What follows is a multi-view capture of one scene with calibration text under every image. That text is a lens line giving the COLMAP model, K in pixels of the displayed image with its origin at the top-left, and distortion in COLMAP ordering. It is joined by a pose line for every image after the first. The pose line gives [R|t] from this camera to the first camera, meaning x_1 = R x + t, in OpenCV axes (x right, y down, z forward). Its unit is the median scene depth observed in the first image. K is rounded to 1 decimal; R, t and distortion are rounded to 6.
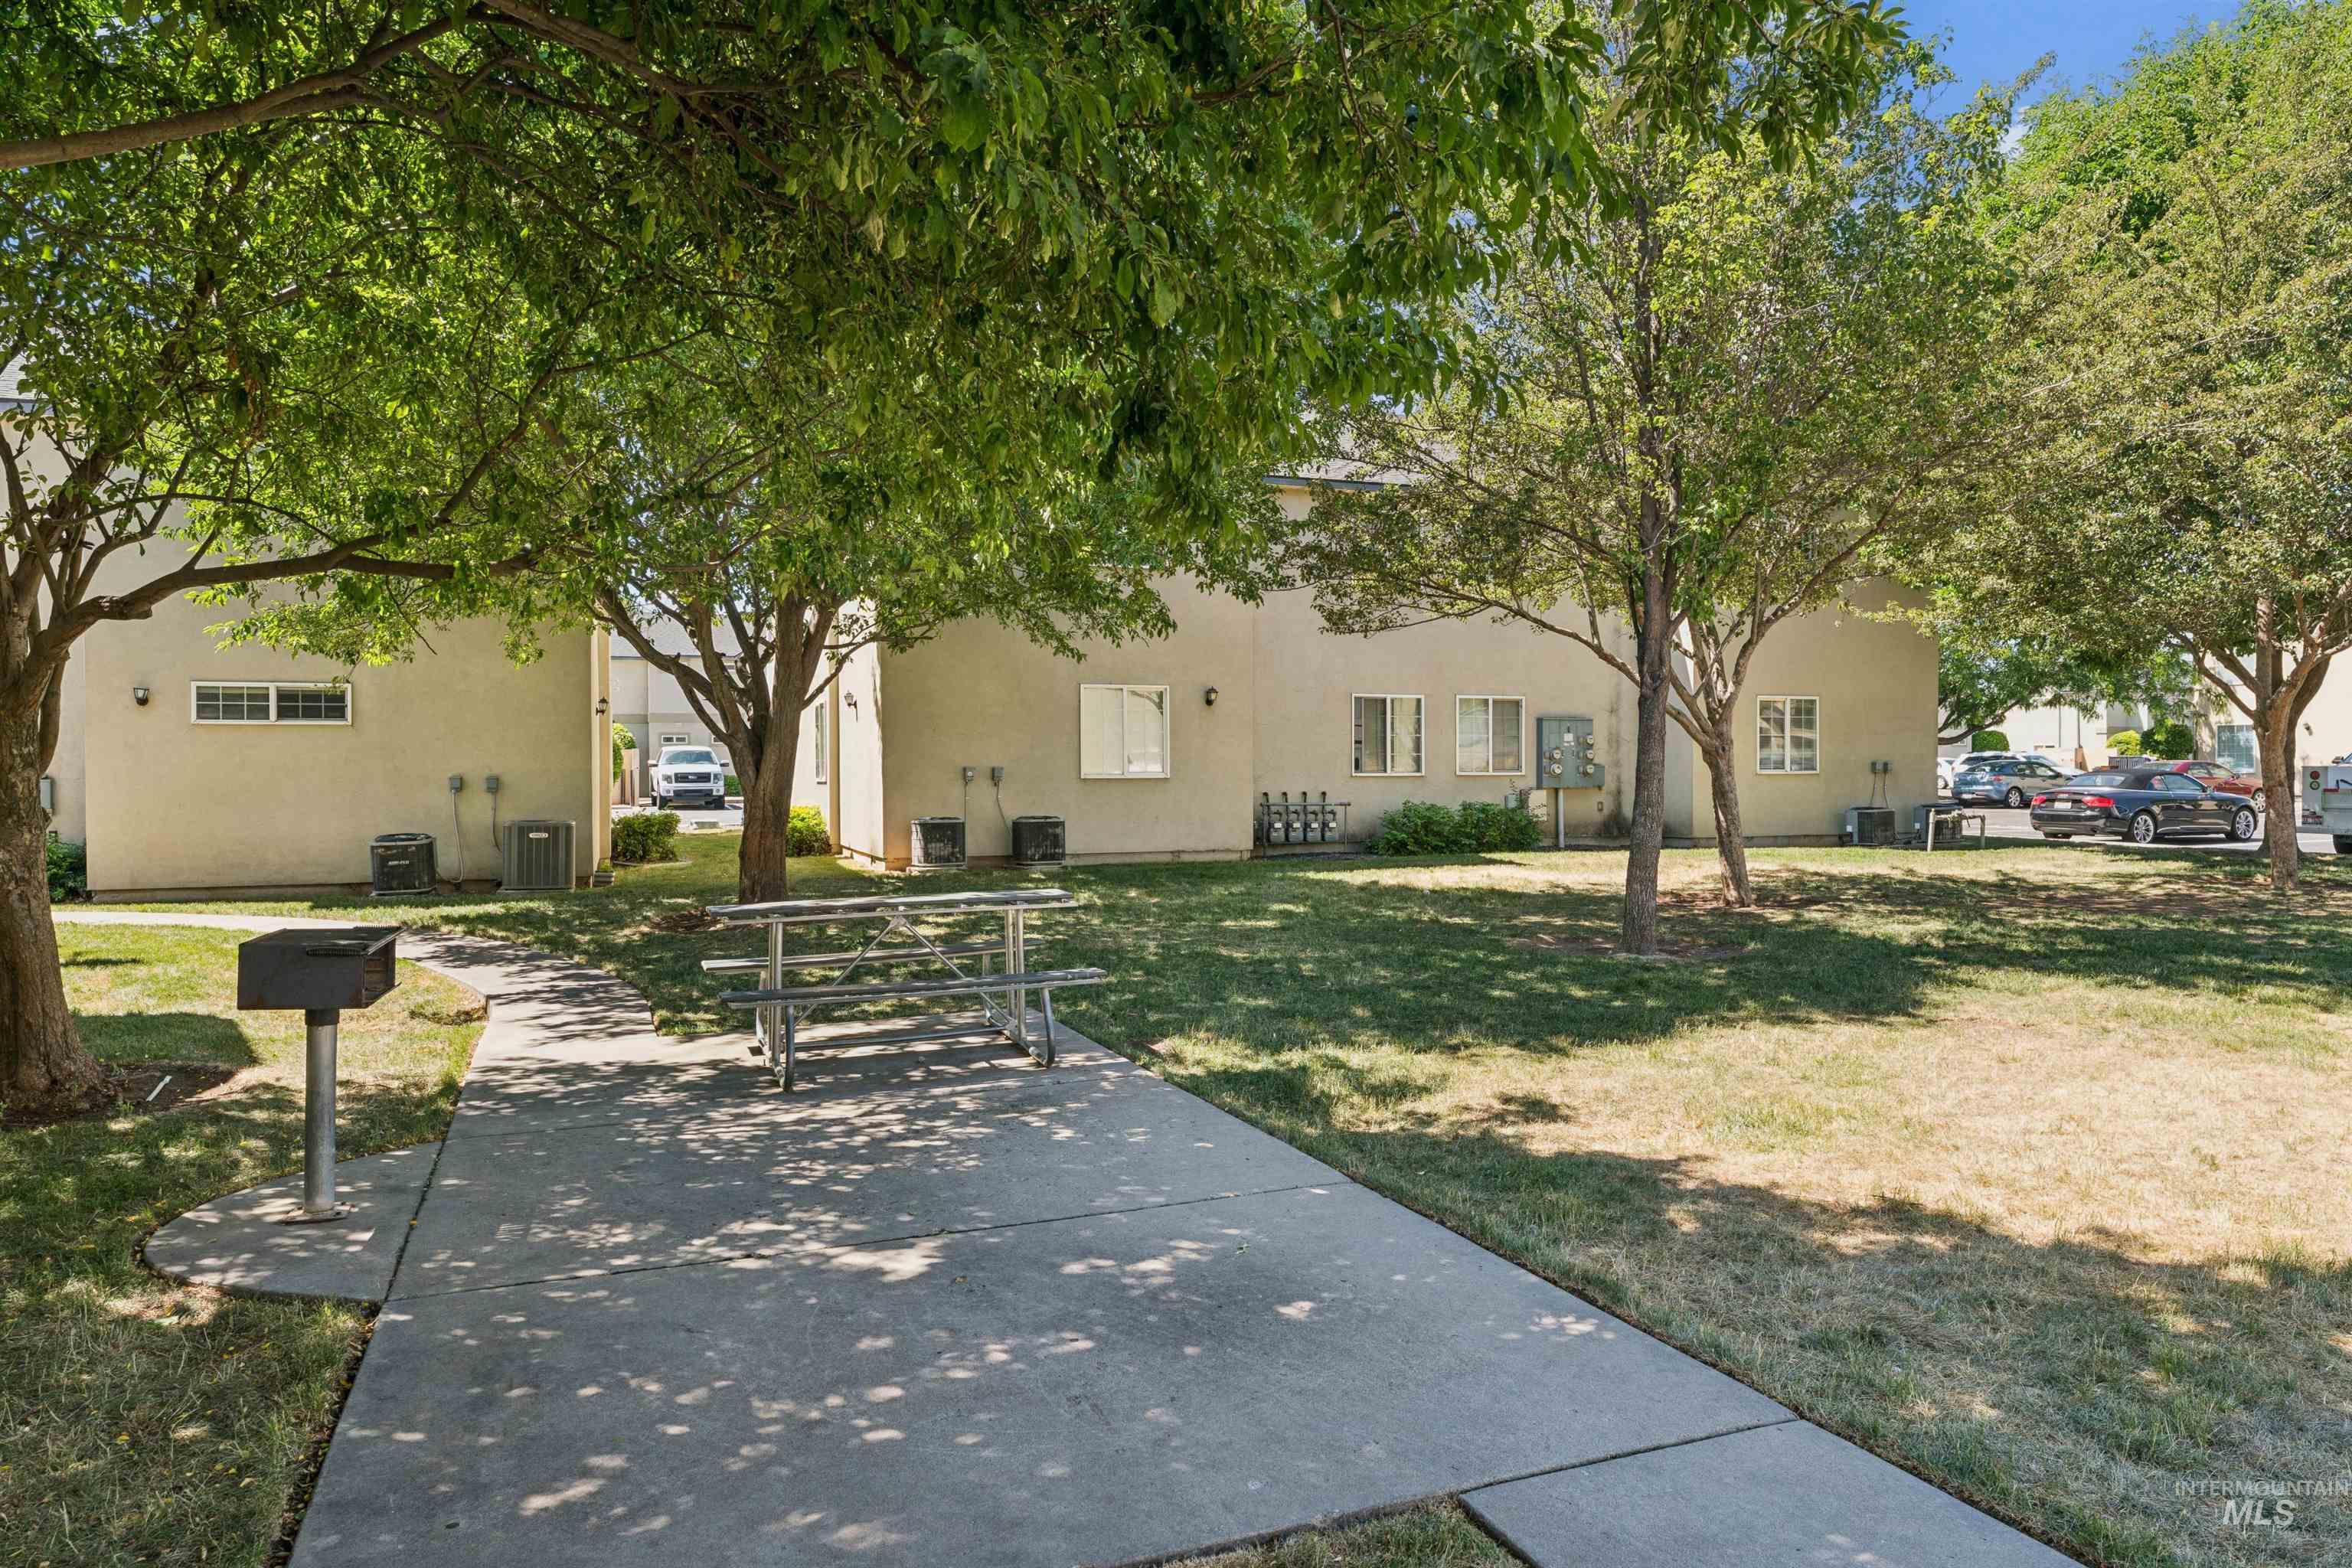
lens RADIAL K [[1500.0, 0, 1171.3], [0, 1500.0, 777.6], [0, 0, 1]] dist [-0.010042, -0.001273]
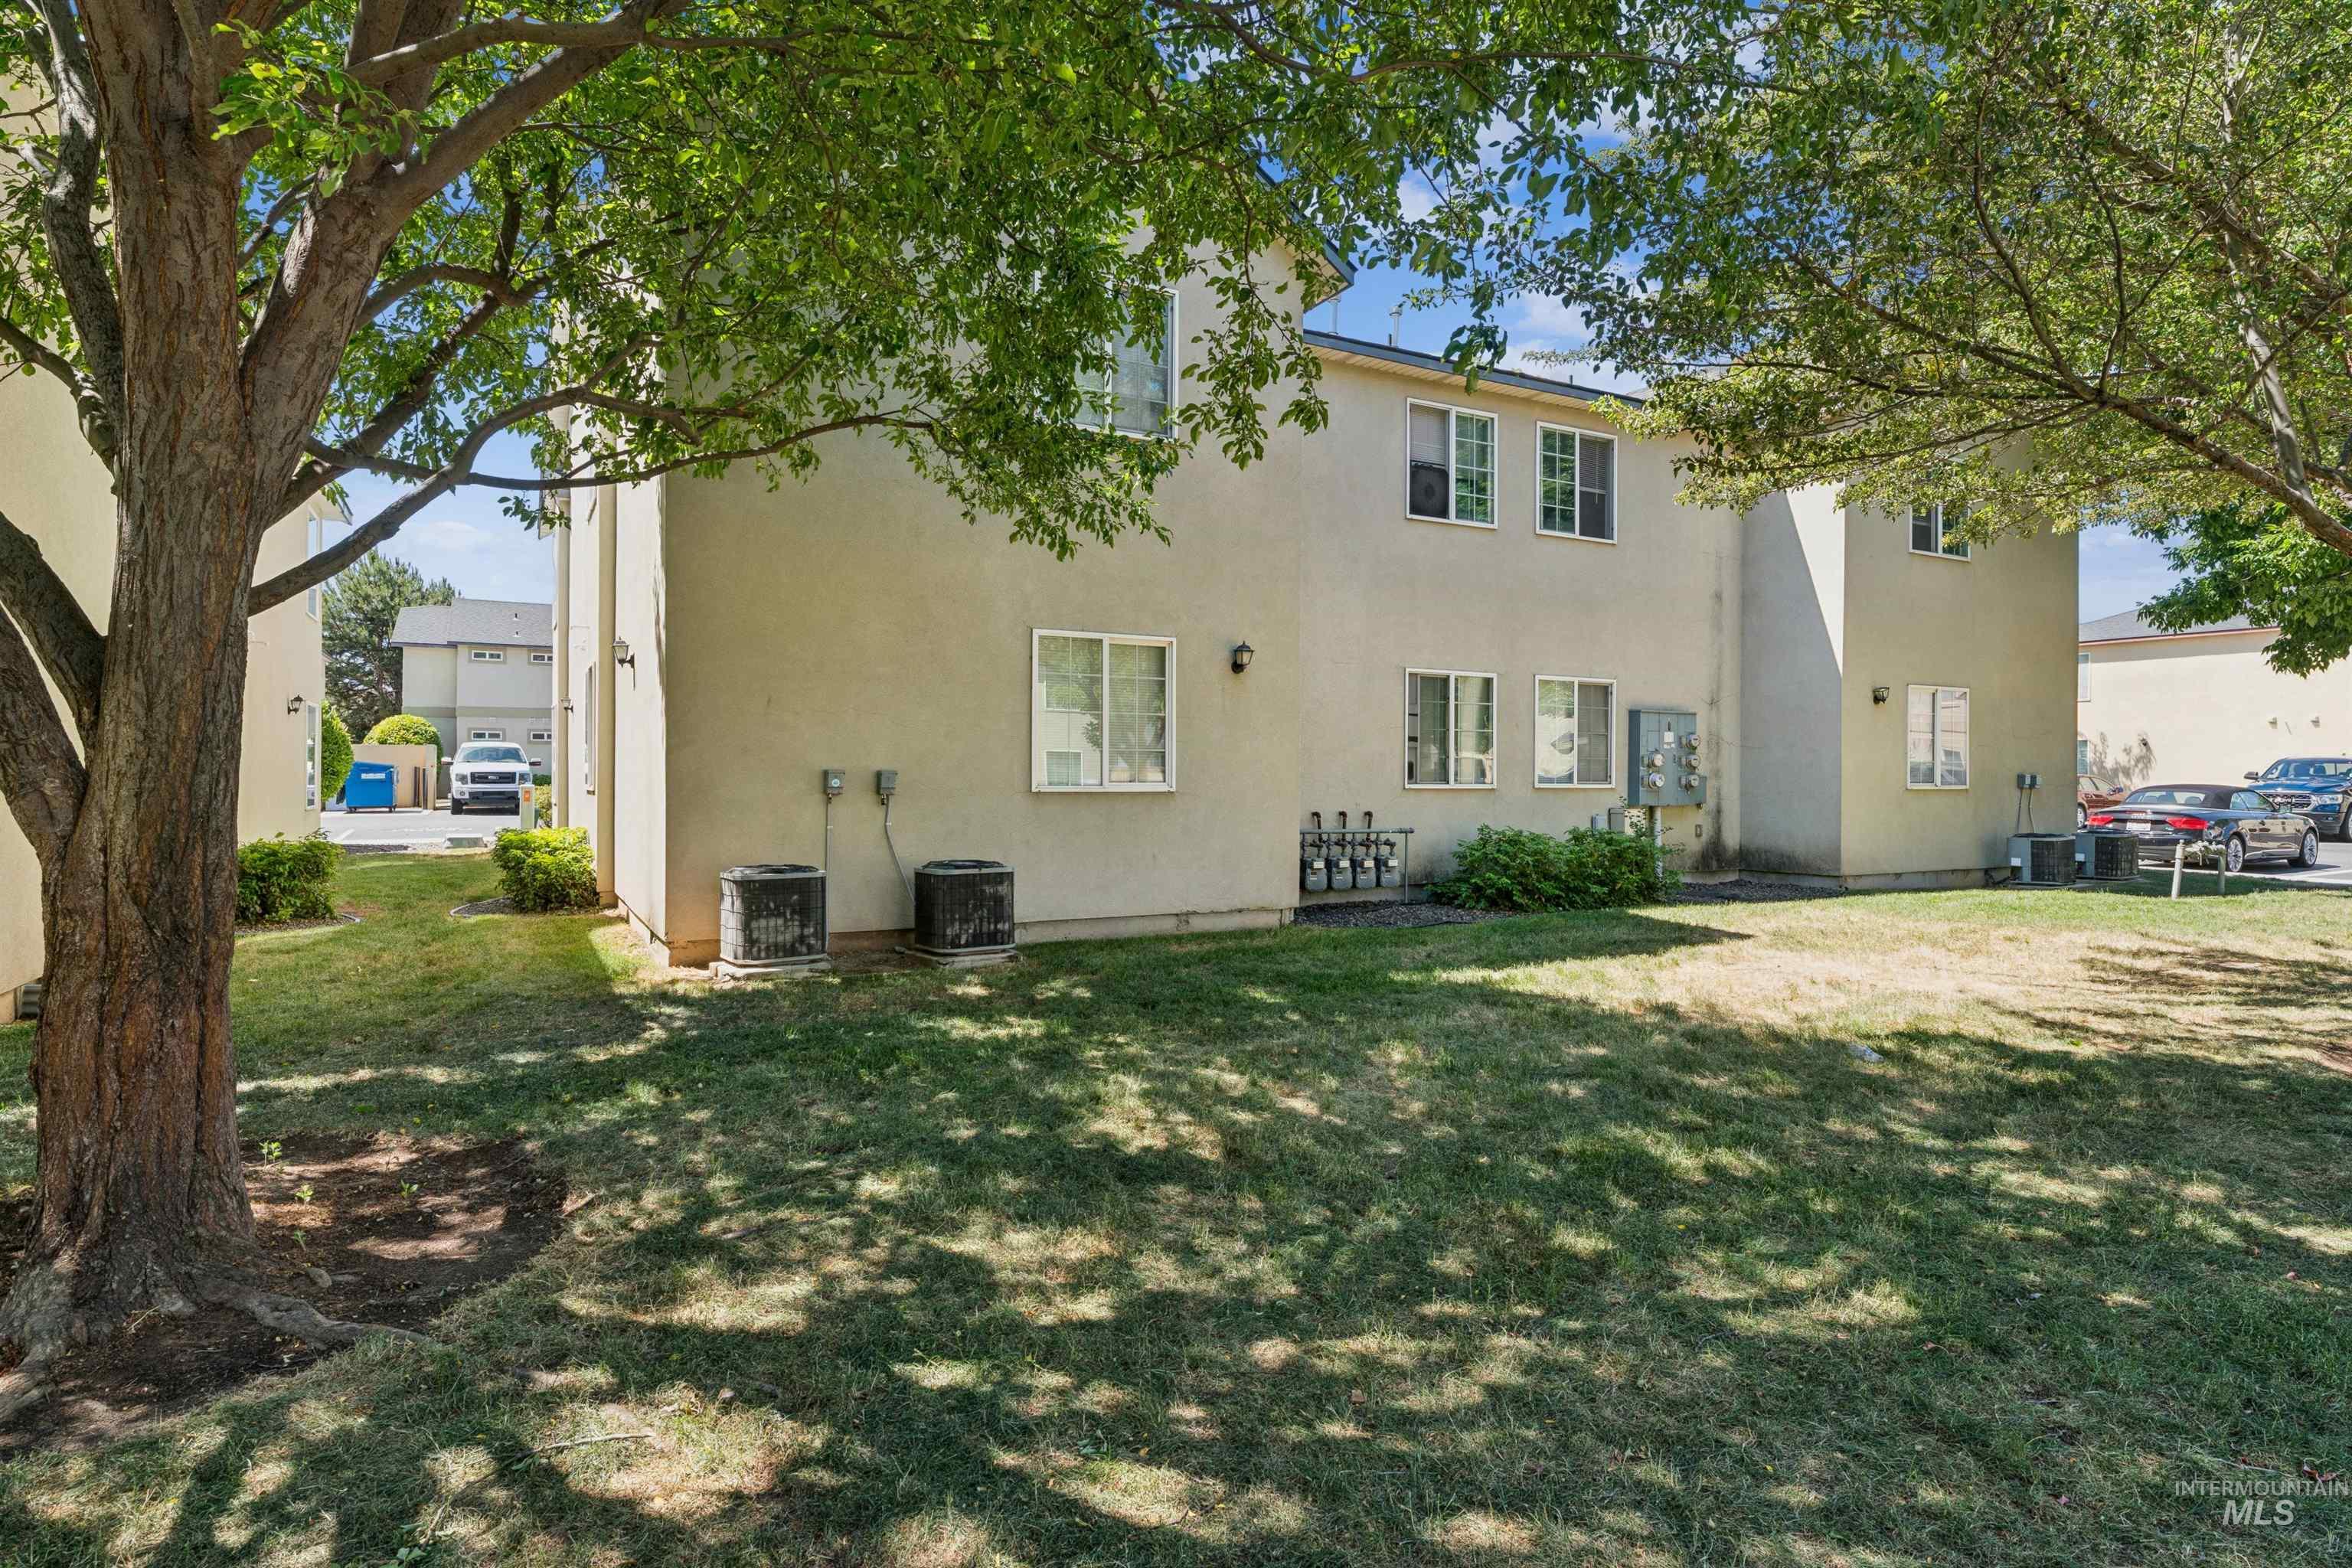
lens RADIAL K [[1252.4, 0, 1170.9], [0, 1252.4, 781.8], [0, 0, 1]] dist [0.000085, 0.000800]
pose [[0.989752, 0.008273, 0.142559, -0.066082], [-0.008505, 0.999963, 0.001015, -0.003749], [-0.142546, -0.002217, 0.989786, 0.449234]]
